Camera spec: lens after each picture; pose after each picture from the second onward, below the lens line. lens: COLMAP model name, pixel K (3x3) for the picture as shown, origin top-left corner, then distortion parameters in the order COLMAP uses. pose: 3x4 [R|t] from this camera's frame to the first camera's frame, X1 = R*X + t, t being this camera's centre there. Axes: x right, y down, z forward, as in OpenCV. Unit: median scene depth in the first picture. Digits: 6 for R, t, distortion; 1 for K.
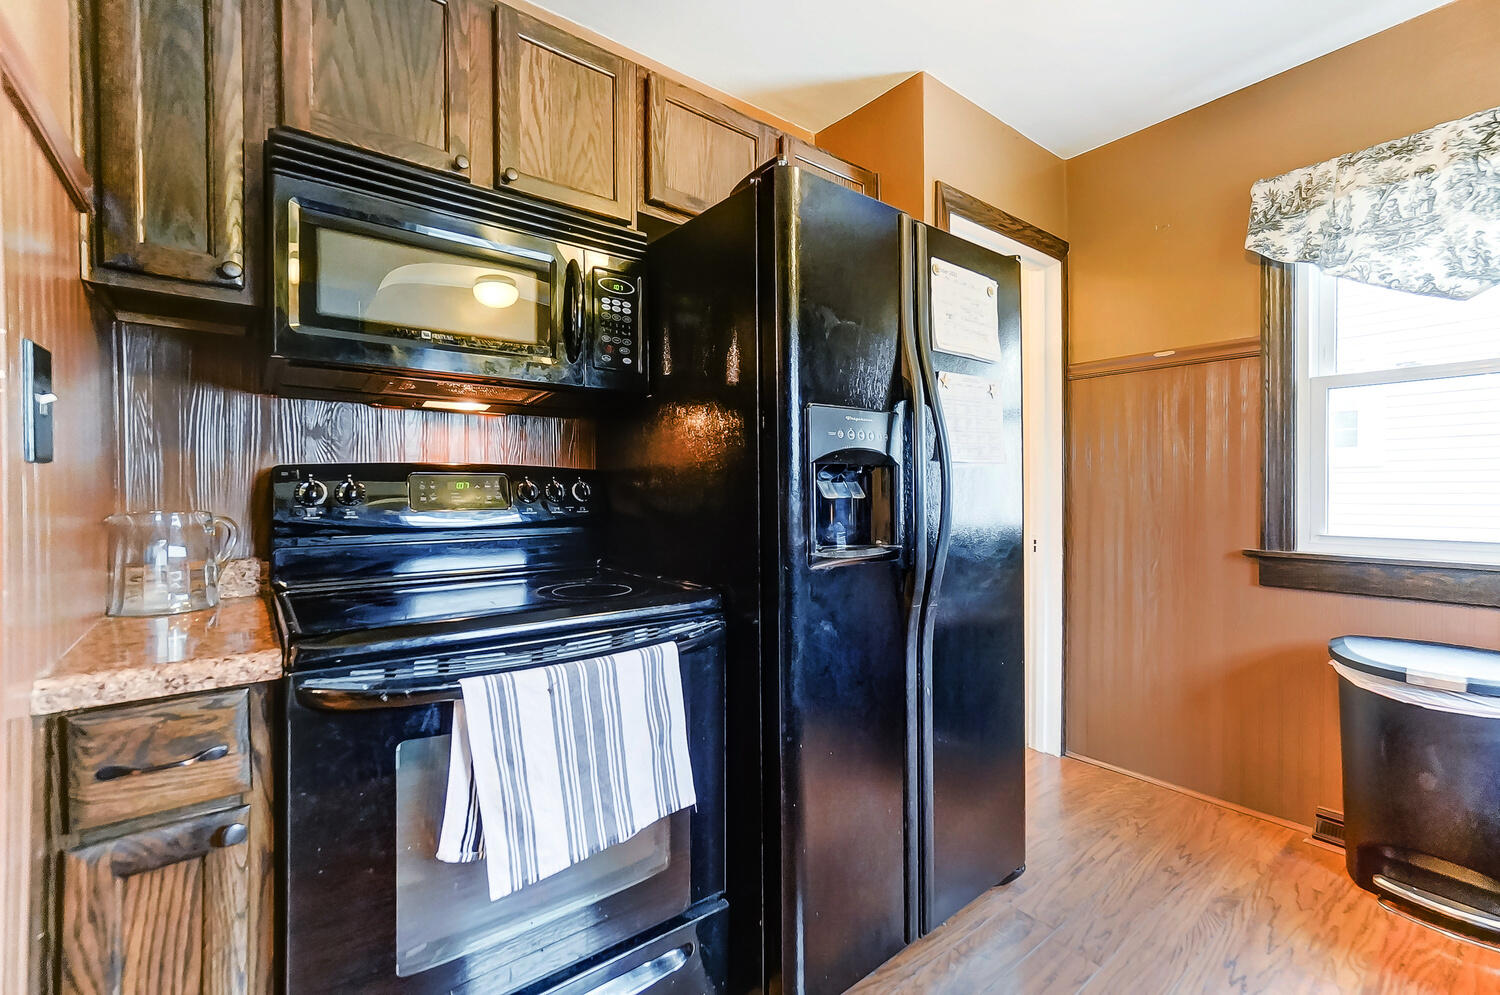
lens RADIAL K [[656.4, 0, 748.2], [0, 656.4, 489.9], [0, 0, 1]] dist [-0.014773, 0.015910]
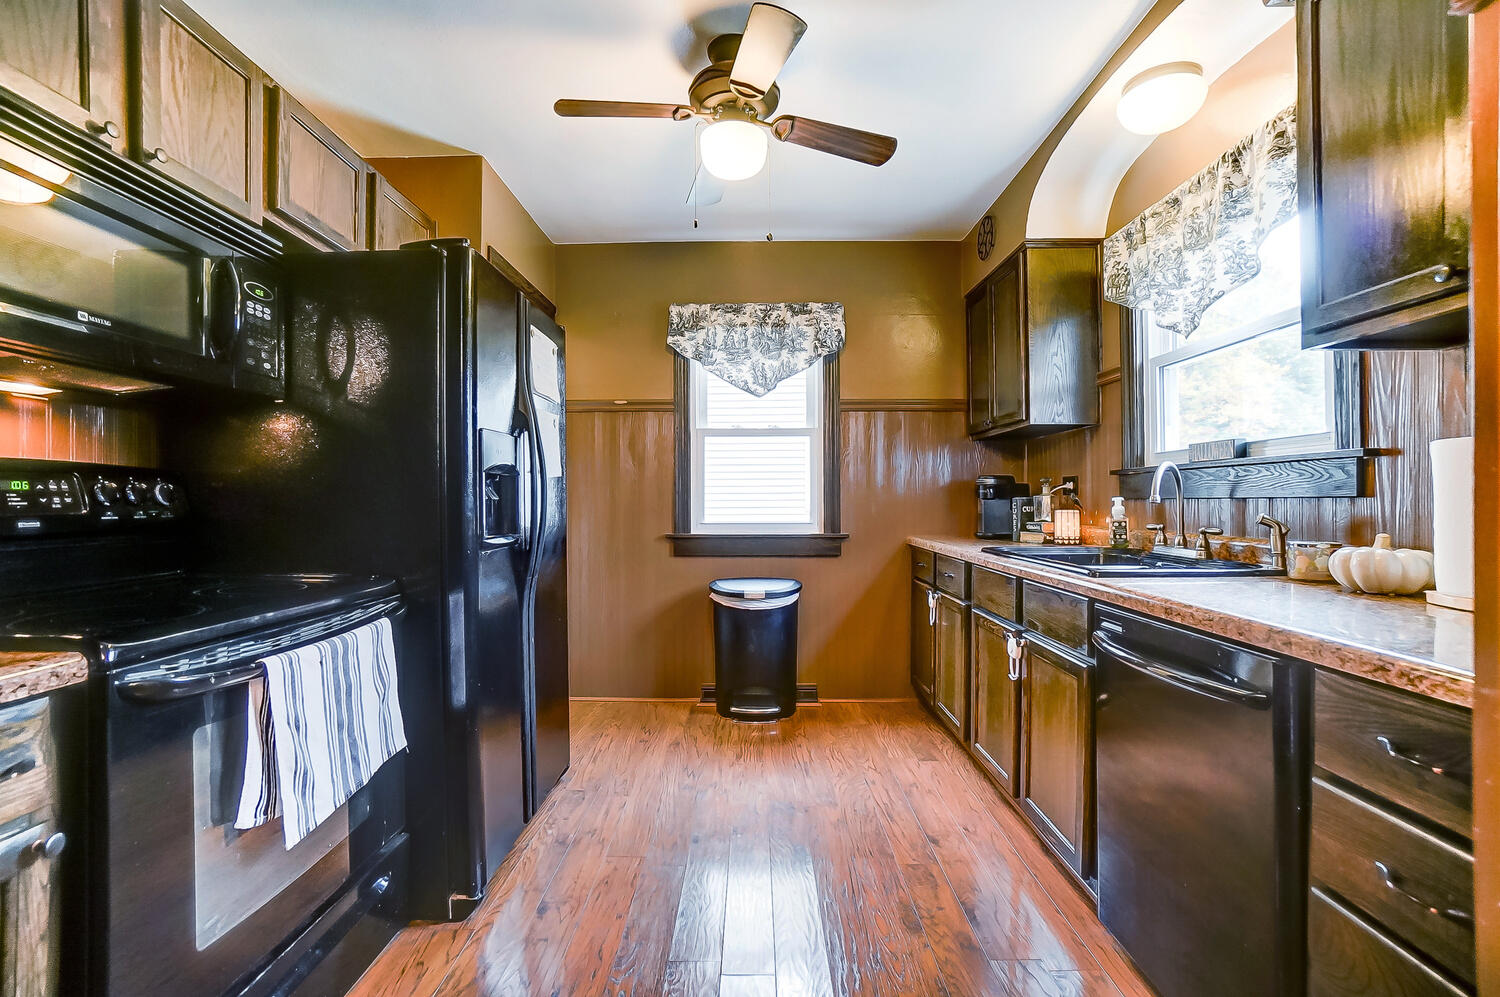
lens RADIAL K [[656.4, 0, 748.2], [0, 656.4, 490.9], [0, 0, 1]] dist [-0.014773, 0.015910]
pose [[0.633926, 0.008734, 0.773344, -0.414371], [0.002416, 0.999909, -0.013273, 0.010958], [-0.773390, 0.010282, 0.633847, -0.186227]]
